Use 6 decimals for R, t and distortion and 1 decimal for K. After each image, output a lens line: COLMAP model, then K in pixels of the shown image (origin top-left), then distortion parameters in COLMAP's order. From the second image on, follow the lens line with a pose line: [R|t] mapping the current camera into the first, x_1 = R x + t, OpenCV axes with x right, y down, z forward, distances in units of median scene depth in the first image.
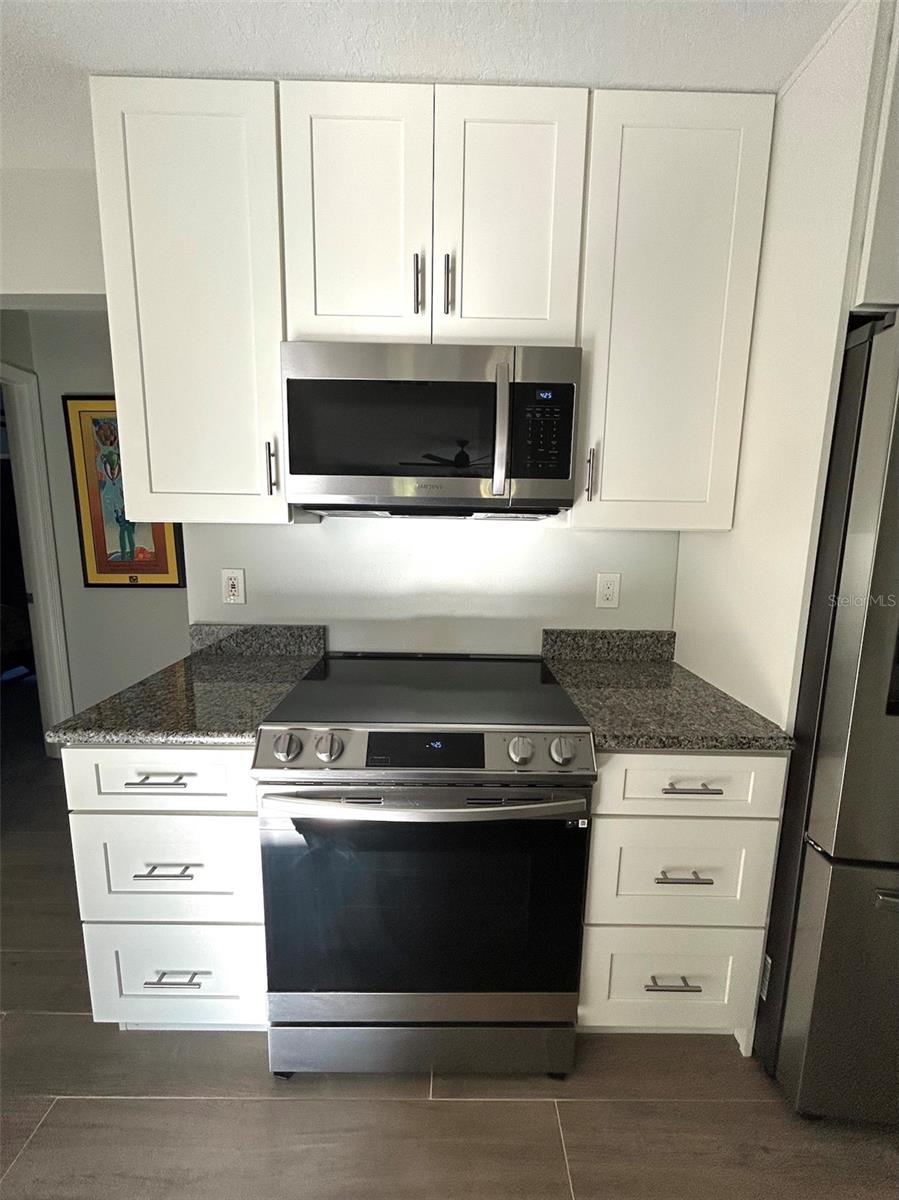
lens RADIAL K [[485.6, 0, 454.7], [0, 485.6, 597.5], [0, 0, 1]] dist [-0.001645, 0.000314]
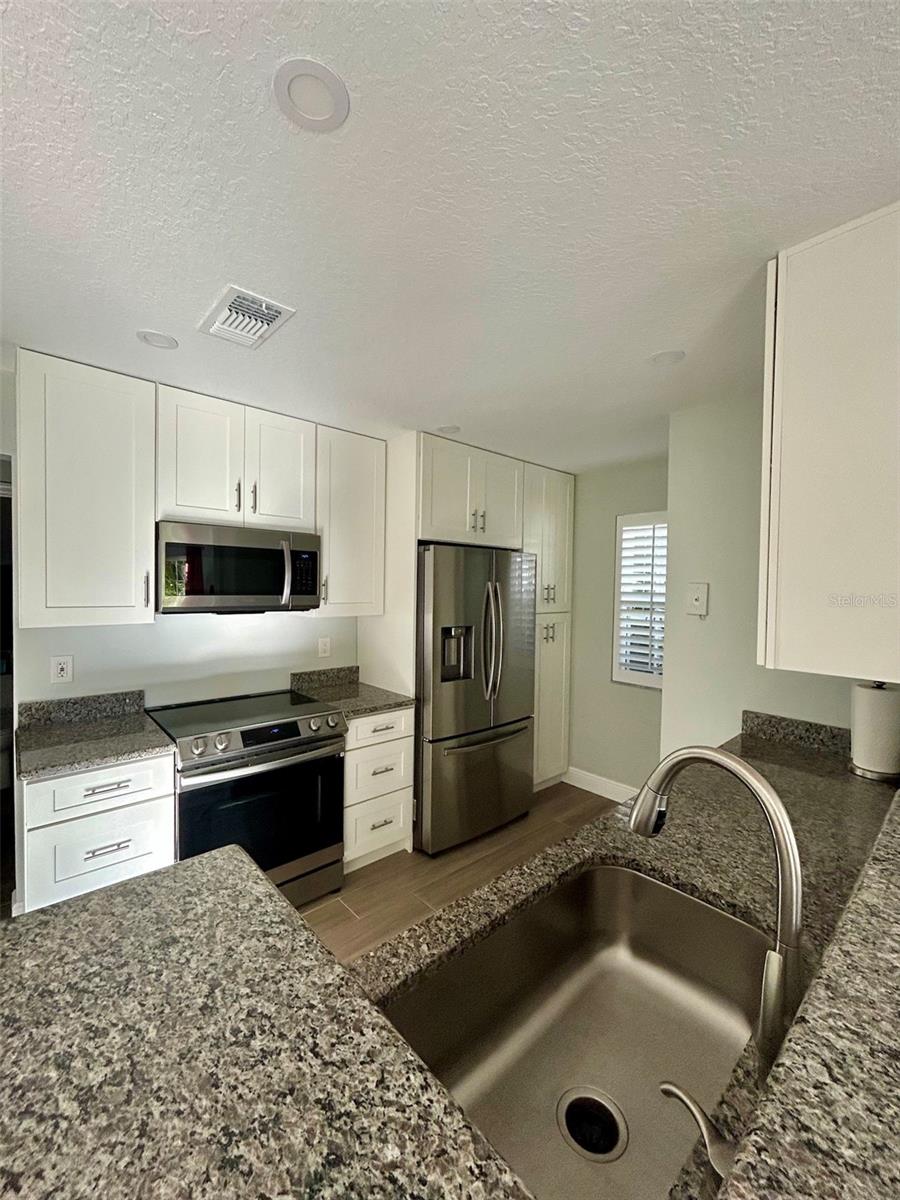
lens RADIAL K [[485.6, 0, 450.2], [0, 485.6, 594.9], [0, 0, 1]] dist [-0.001645, 0.000314]
pose [[0.749379, -0.018654, 0.661879, -0.723680], [0.097666, 0.991783, -0.082625, -0.016919], [-0.654899, 0.126561, 0.745043, -0.934867]]
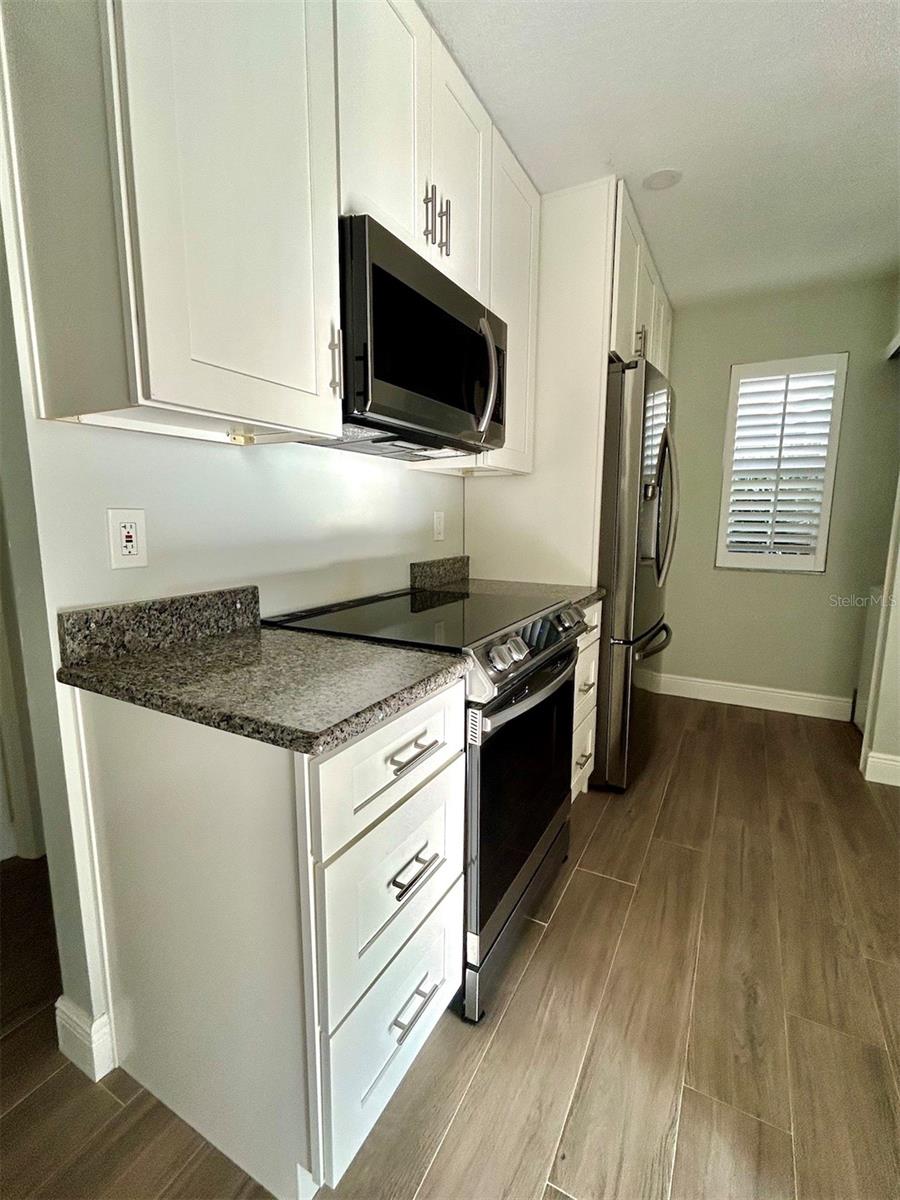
lens RADIAL K [[539.7, 0, 449.3], [0, 539.7, 599.8], [0, 0, 1]] dist [0.006640, 0.000297]
pose [[0.477413, -0.151843, 0.865460, -1.157011], [0.136081, 0.985849, 0.097899, 0.053501], [-0.868078, 0.071035, 0.491320, 0.453462]]
